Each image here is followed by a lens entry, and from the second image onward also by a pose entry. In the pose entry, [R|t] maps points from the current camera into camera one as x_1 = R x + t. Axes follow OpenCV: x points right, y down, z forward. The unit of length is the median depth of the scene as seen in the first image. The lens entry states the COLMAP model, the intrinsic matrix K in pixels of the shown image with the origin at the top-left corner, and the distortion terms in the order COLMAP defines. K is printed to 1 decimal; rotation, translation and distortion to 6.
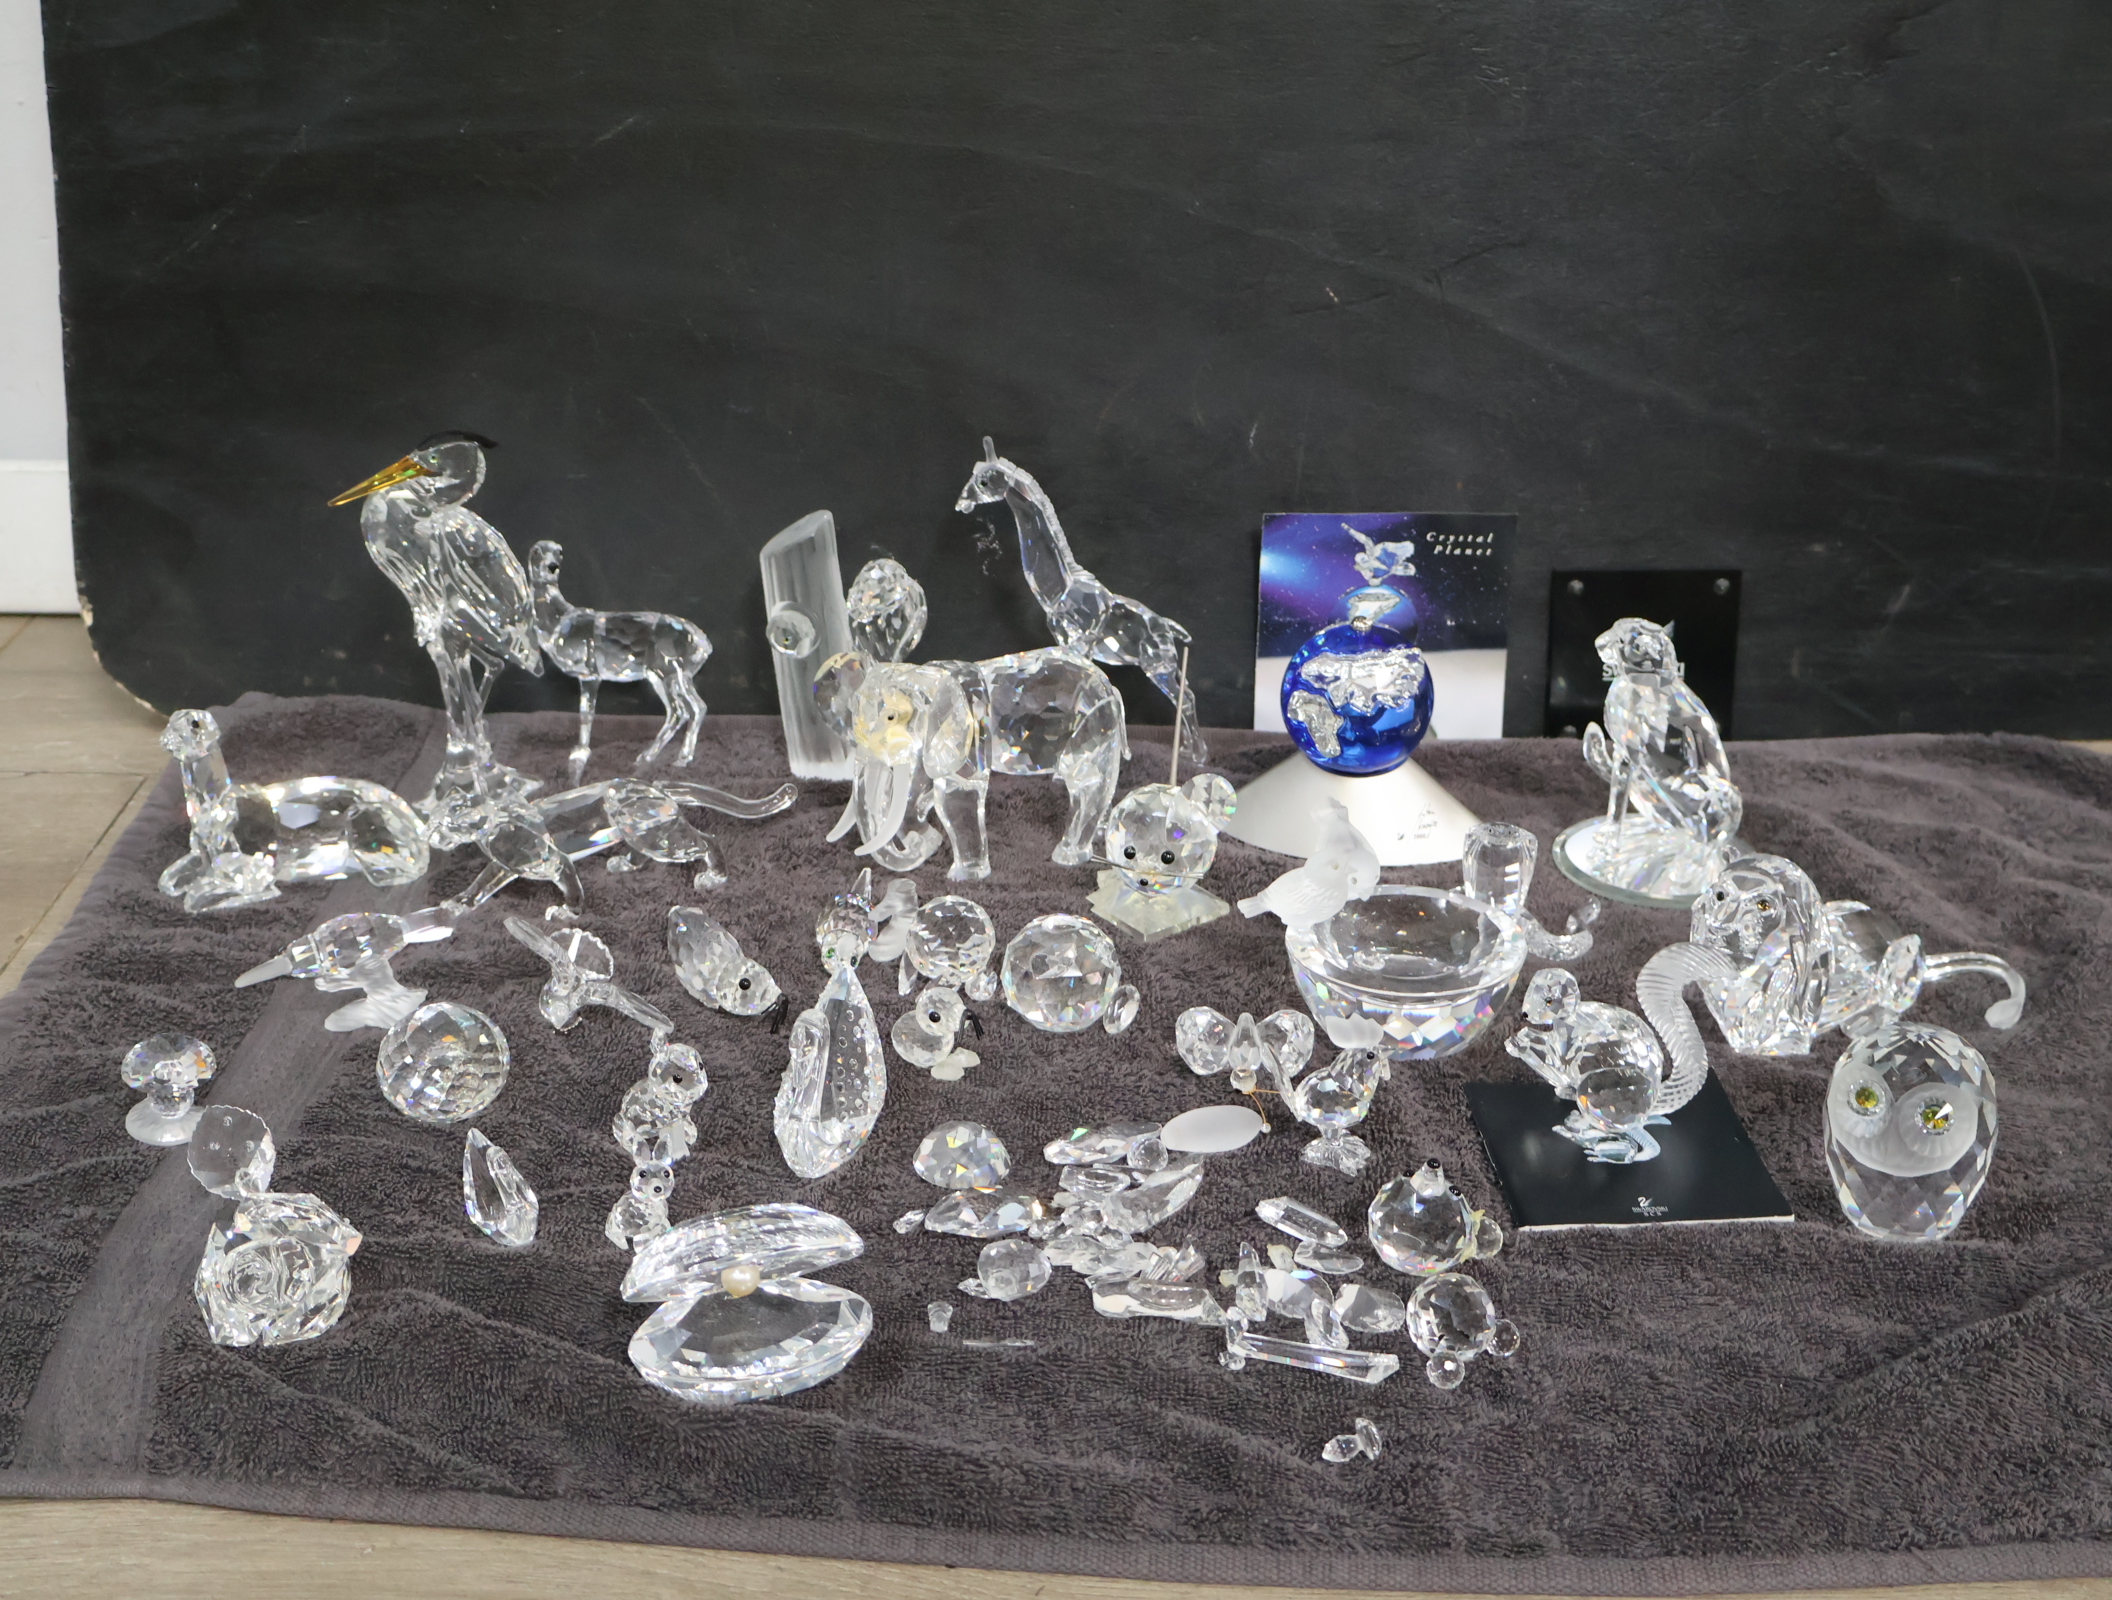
lens RADIAL K [[2626.6, 0, 1050.4], [0, 2626.6, 796.8], [0, 0, 1]] dist [0.012777, -0.012536]
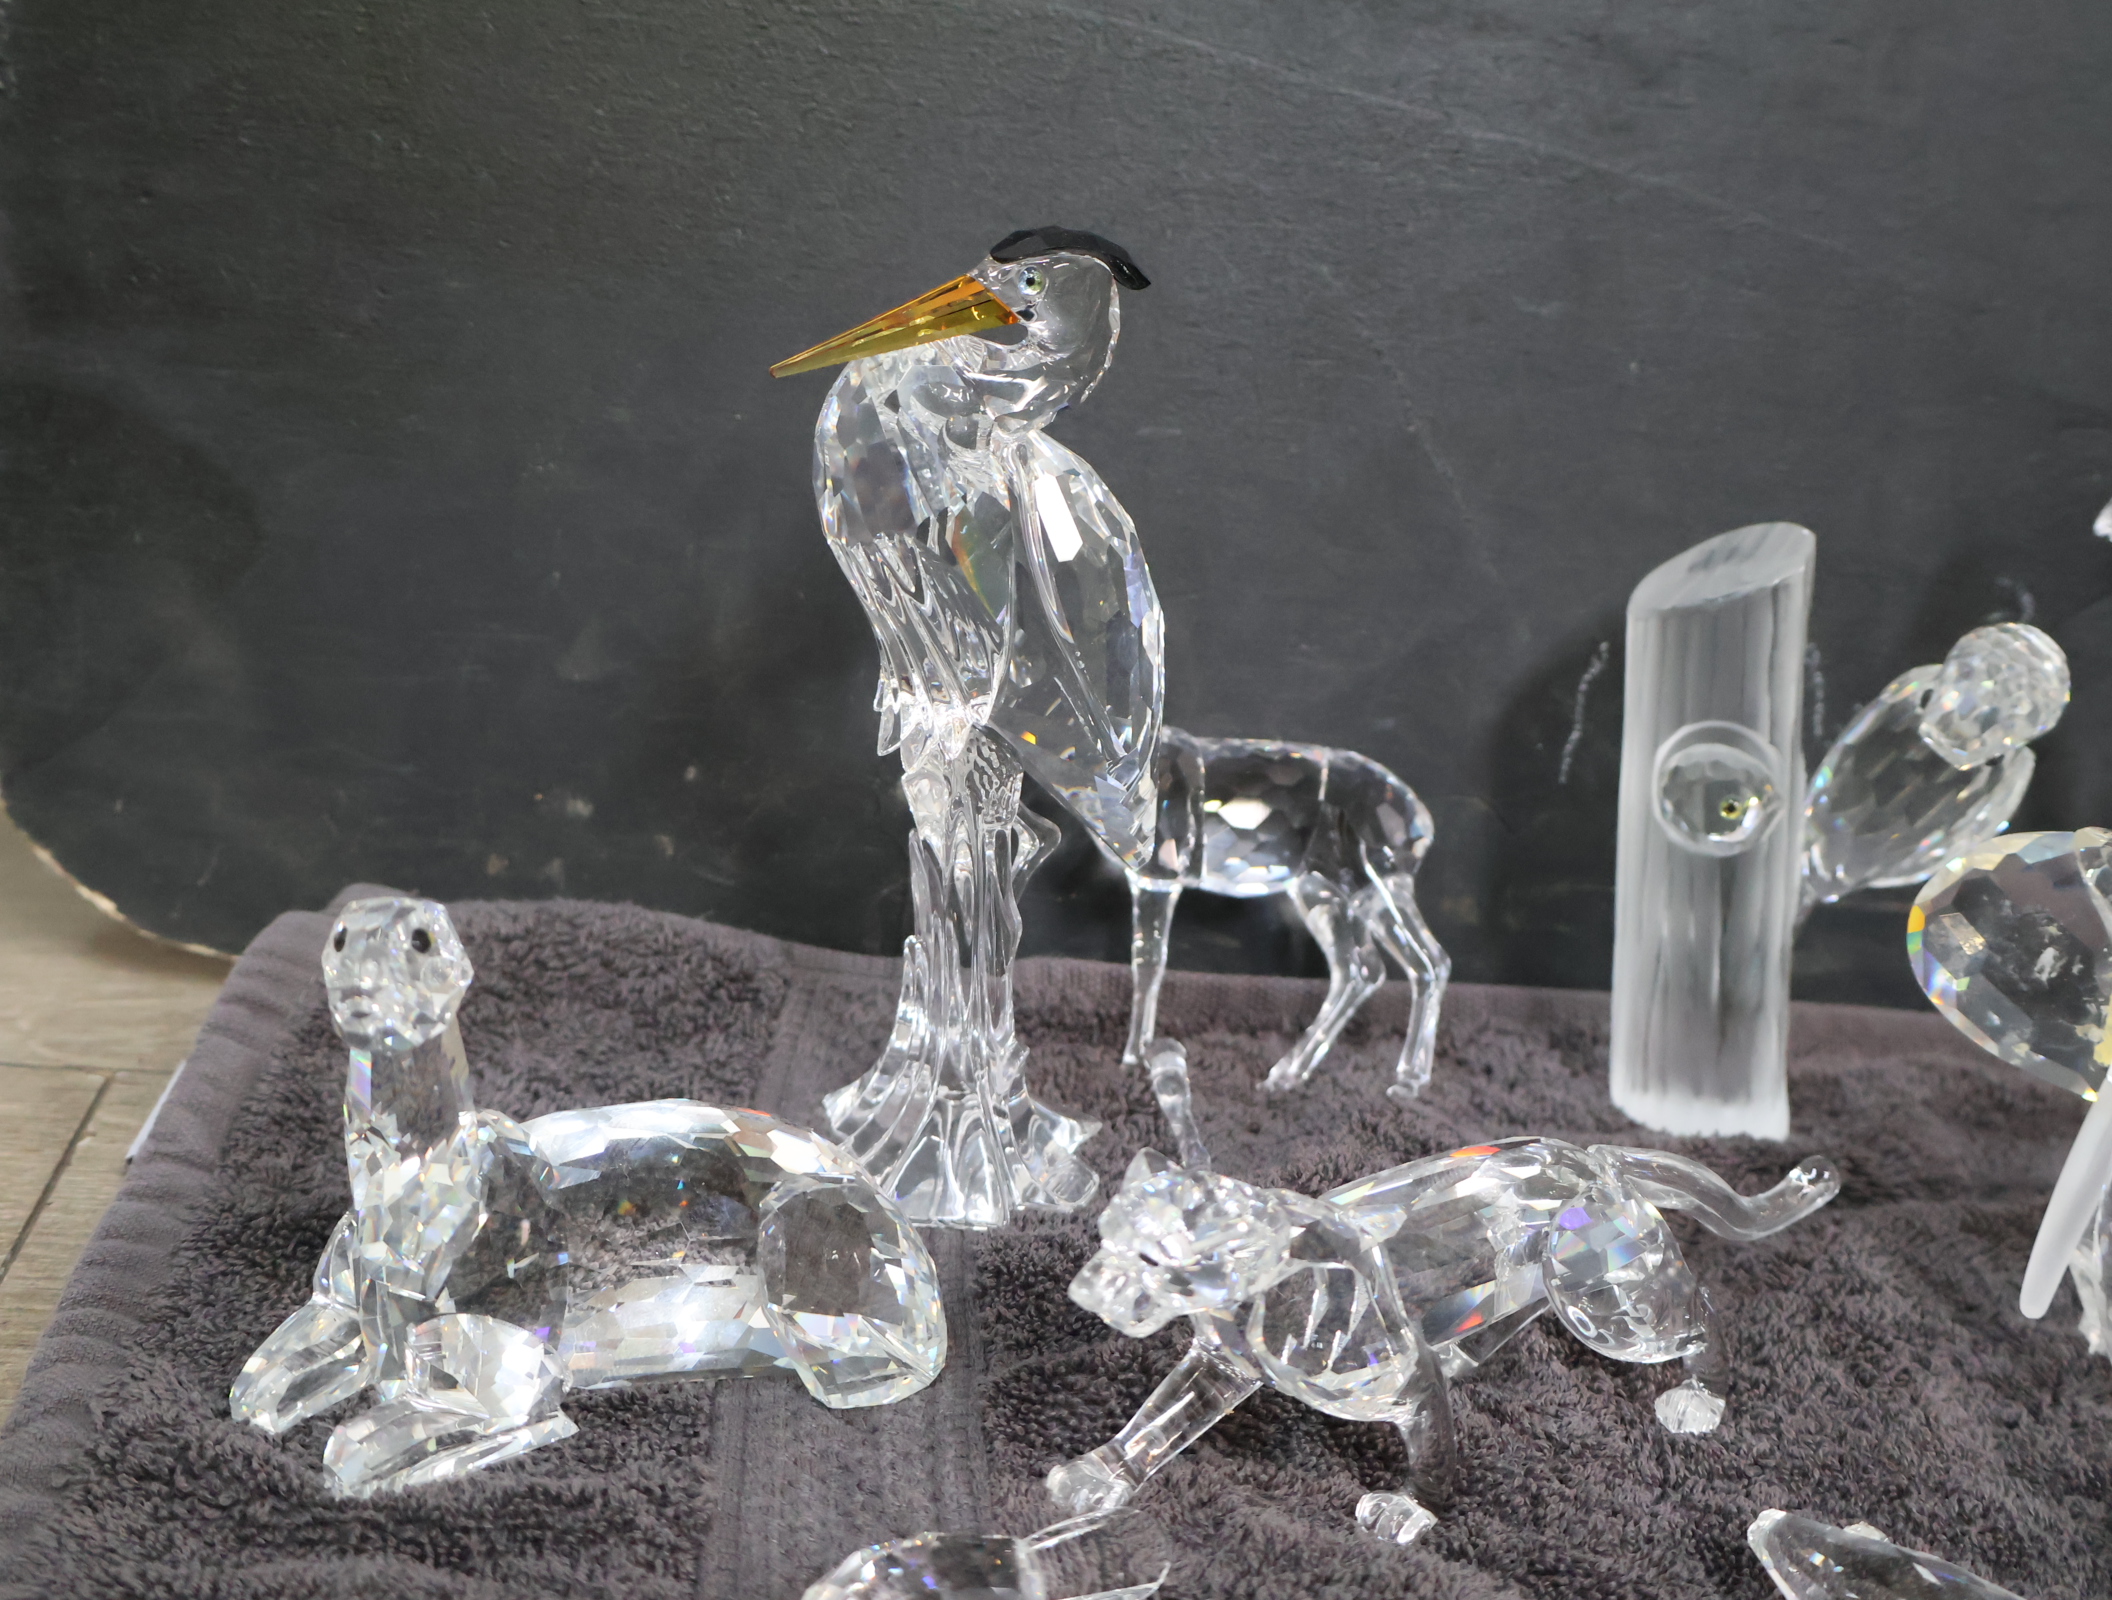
lens RADIAL K [[2615.6, 0, 1051.1], [0, 2615.6, 804.4], [0, 0, 1]] dist [0.009336, -0.008227]
pose [[0.990251, 0.047863, 0.130811, -0.285279], [-0.032667, 0.992719, -0.115938, -0.008293], [-0.135408, 0.110535, 0.984605, 0.645866]]
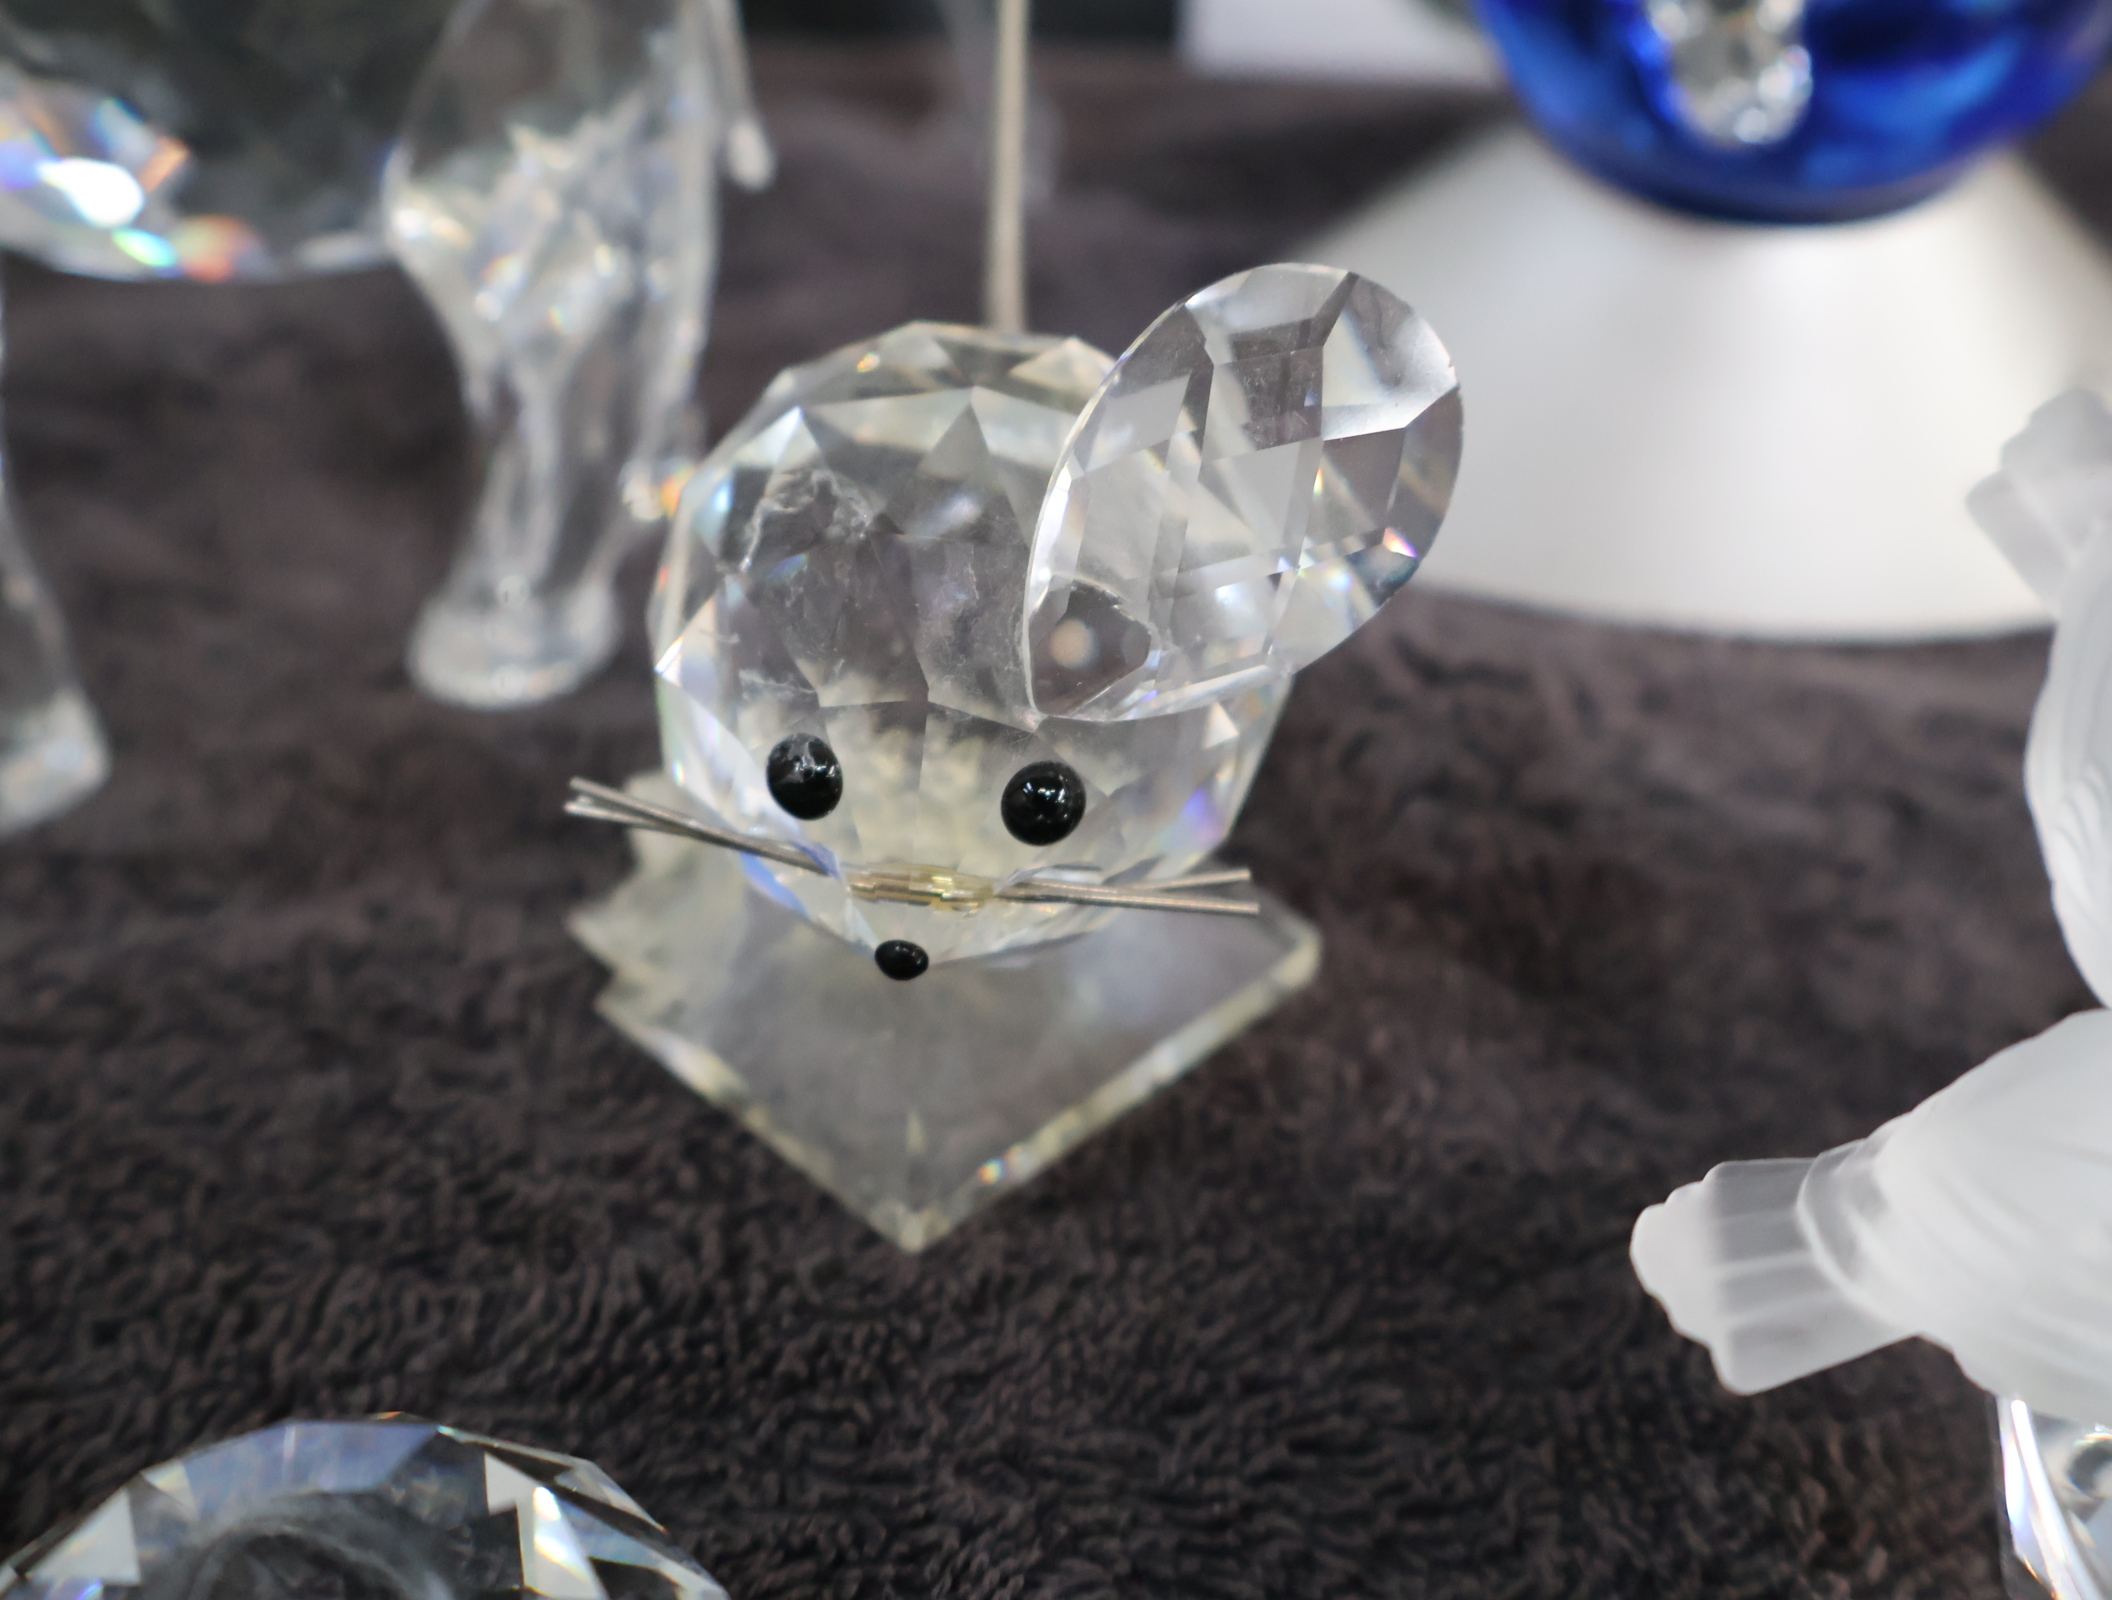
lens RADIAL K [[2615.6, 0, 1051.1], [0, 2615.6, 804.4], [0, 0, 1]] dist [0.009336, -0.008227]
pose [[0.988493, -0.057604, 0.139867, 0.022345], [0.025648, 0.975090, 0.220322, -0.011549], [-0.149074, -0.214199, 0.965347, 0.826254]]
